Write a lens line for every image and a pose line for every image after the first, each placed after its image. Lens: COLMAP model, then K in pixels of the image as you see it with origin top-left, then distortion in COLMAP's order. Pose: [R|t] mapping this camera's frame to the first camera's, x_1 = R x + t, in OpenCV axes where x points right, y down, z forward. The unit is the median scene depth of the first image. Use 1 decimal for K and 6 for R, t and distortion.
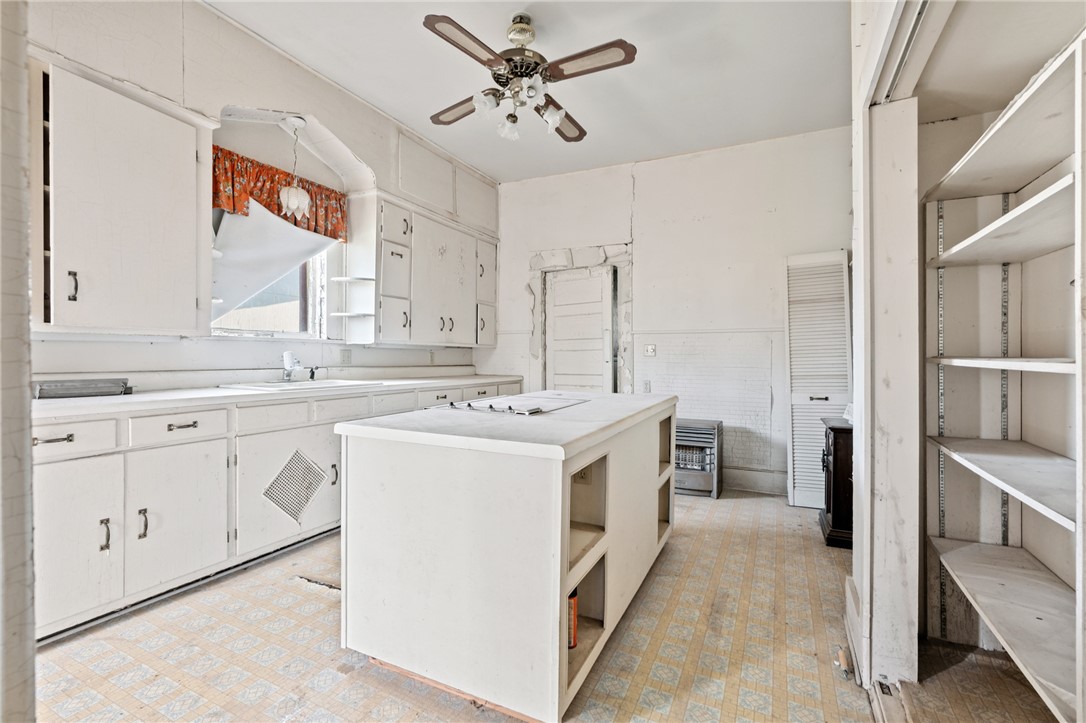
lens RADIAL K [[487.2, 0, 543.2], [0, 487.2, 358.7], [0, 0, 1]] dist [-0.008685, 0.002234]
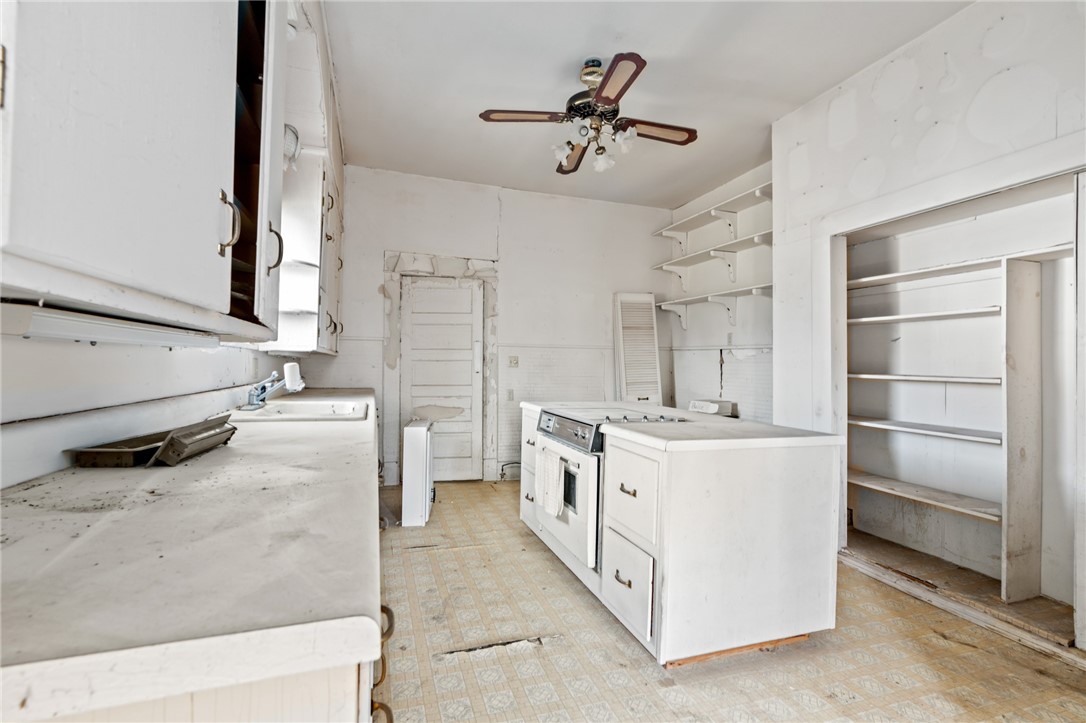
lens RADIAL K [[487.2, 0, 540.2], [0, 487.2, 358.1], [0, 0, 1]] dist [-0.008685, 0.002234]
pose [[0.711279, 0.015388, 0.702741, -0.500524], [-0.006510, 0.999862, -0.015305, -0.008979], [-0.702880, 0.006311, 0.711281, 0.173869]]
